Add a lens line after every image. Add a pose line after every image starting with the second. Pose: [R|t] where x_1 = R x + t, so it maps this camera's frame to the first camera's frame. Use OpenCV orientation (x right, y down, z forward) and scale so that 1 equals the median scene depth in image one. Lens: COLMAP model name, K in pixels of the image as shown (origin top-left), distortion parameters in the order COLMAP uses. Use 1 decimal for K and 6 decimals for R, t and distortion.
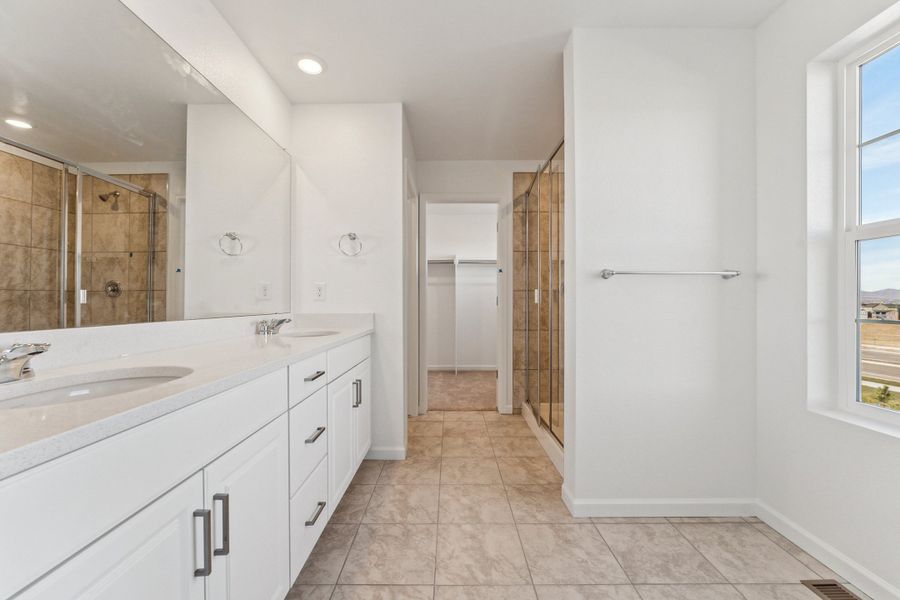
lens RADIAL K [[421.1, 0, 453.2], [0, 421.1, 297.9], [0, 0, 1]] dist [-0.000327, -0.000277]
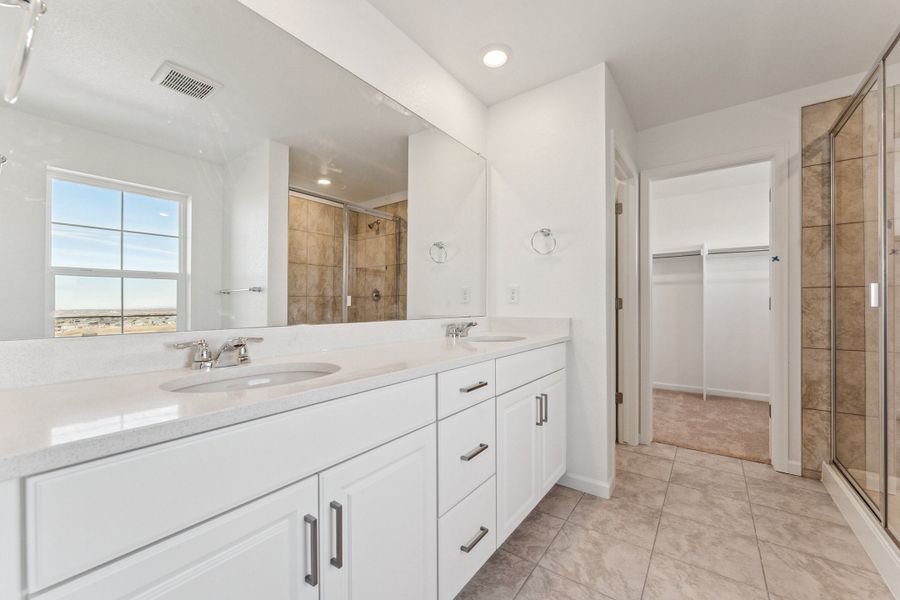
lens RADIAL K [[371.2, 0, 450.4], [0, 371.2, 301.9], [0, 0, 1]] dist [0.006034, -0.000032]
pose [[0.779702, -0.003871, -0.626139, 0.094070], [0.005963, 0.999981, 0.001243, 0.000714], [0.626122, -0.004703, 0.779711, 0.241071]]
